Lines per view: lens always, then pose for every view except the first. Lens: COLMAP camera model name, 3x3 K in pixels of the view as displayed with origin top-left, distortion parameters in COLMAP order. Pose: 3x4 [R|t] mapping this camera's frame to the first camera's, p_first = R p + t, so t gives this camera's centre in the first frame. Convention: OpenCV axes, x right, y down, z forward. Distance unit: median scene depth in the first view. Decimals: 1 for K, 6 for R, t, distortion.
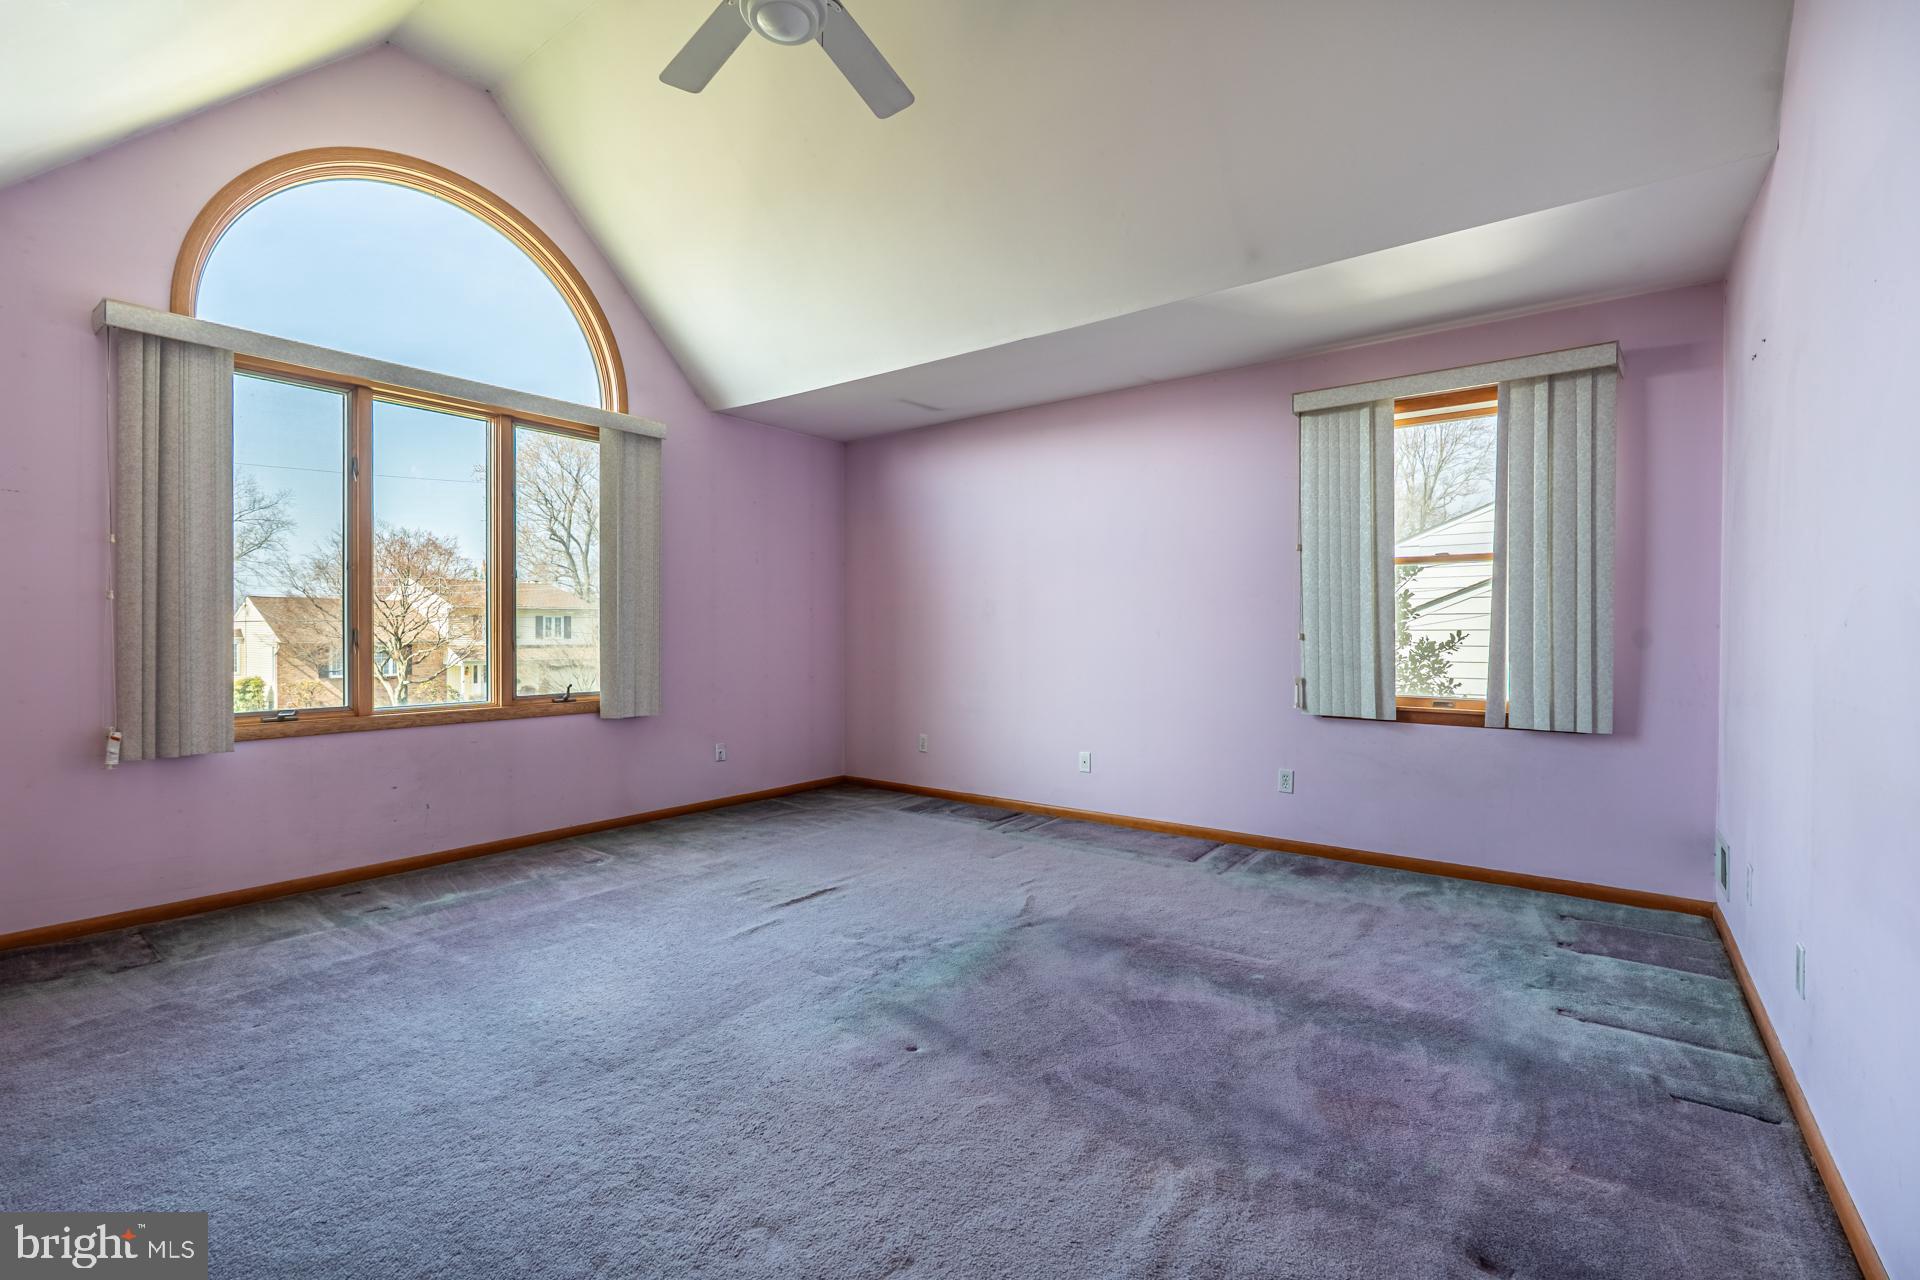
lens RADIAL K [[841.8, 0, 960.0], [0, 841.8, 640.0], [0, 0, 1]] dist [-0.000571, 0.000009]
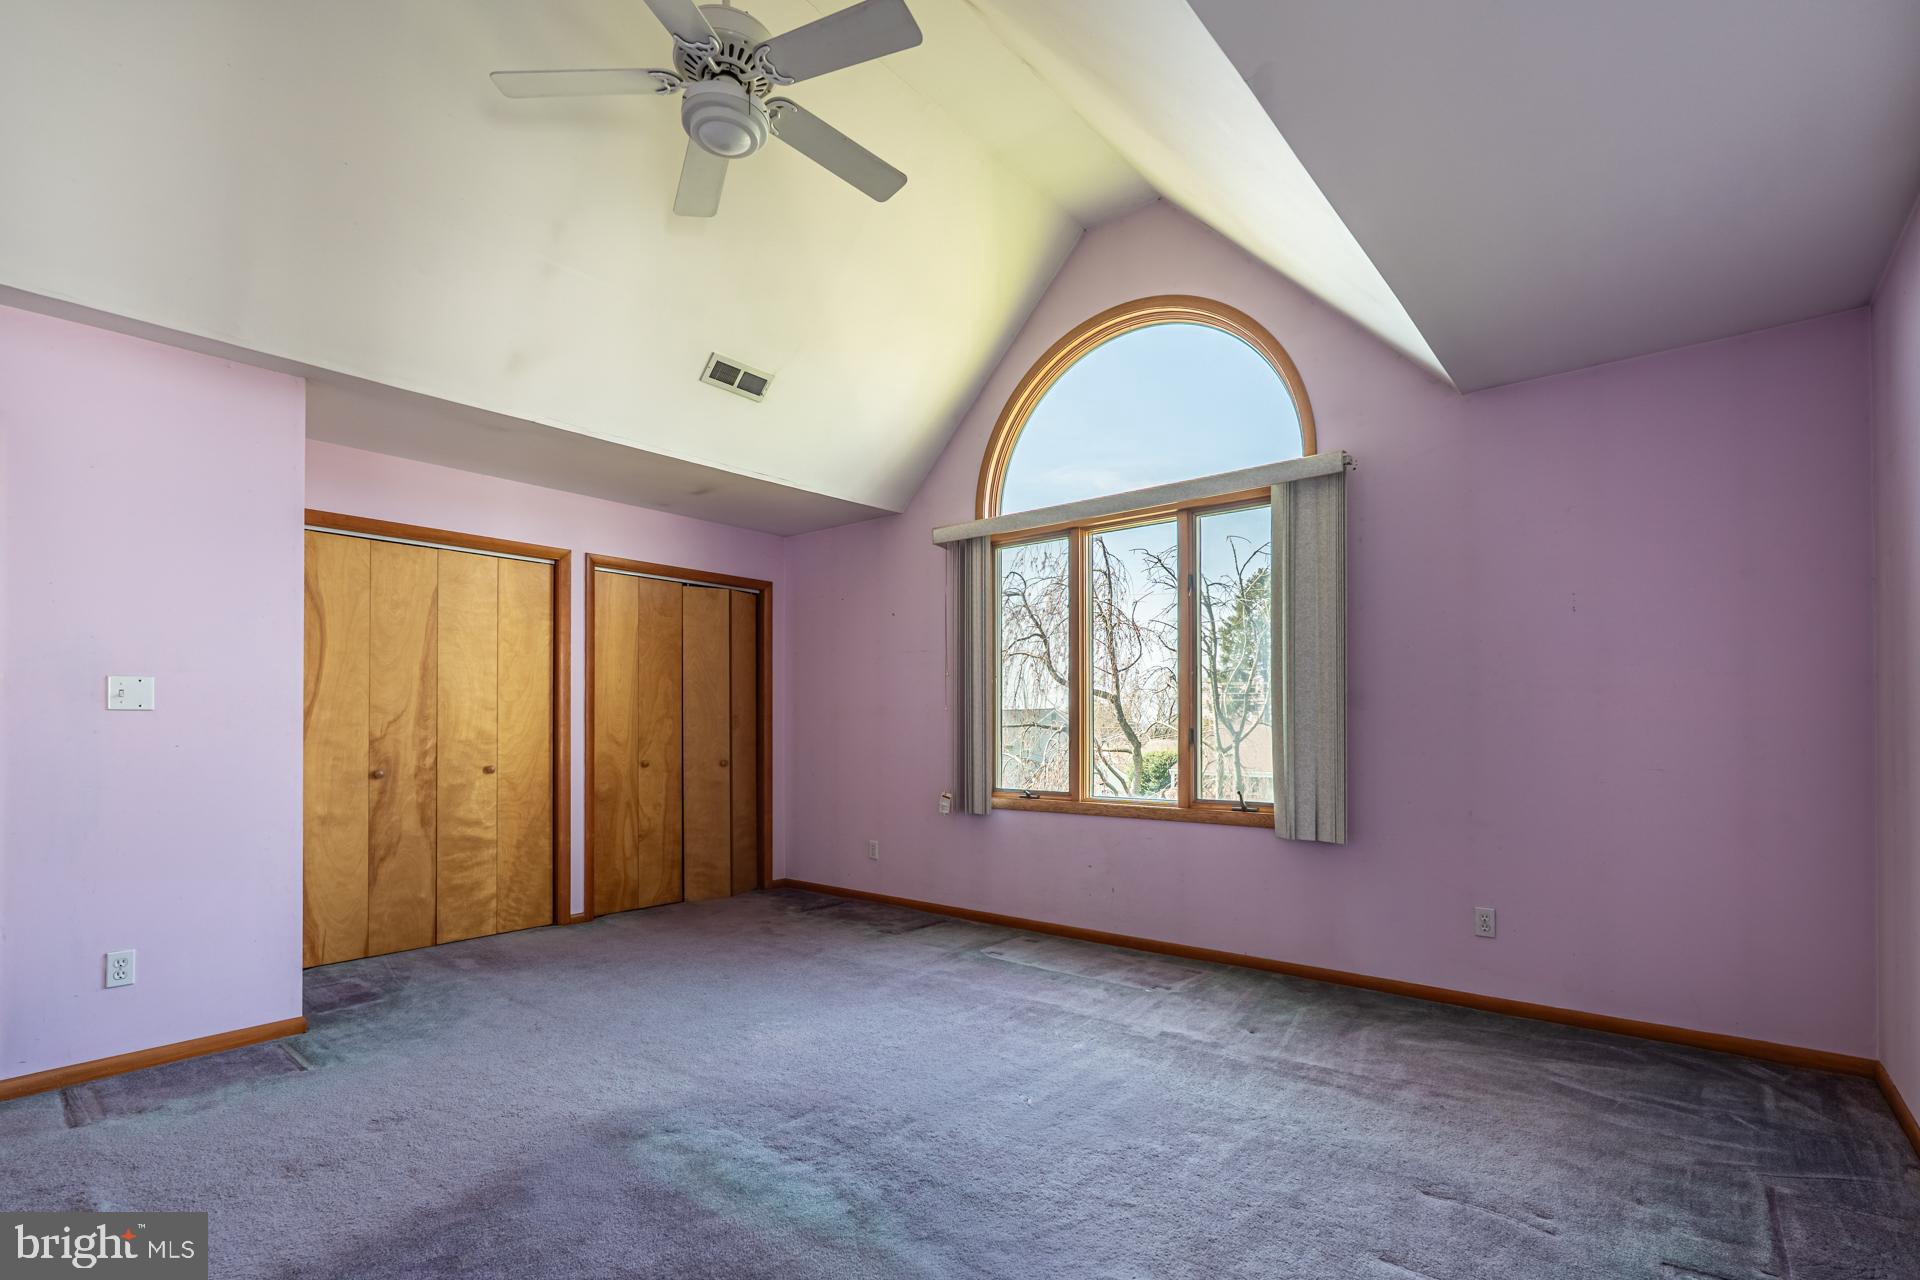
lens RADIAL K [[893.3, 0, 956.7], [0, 893.3, 717.5], [0, 0, 1]] dist [-0.000683, -0.000026]
pose [[-0.054259, -0.009251, -0.998484, 0.578436], [-0.008946, 0.999921, -0.008779, -0.016472], [0.998487, 0.008457, -0.054338, 0.910518]]
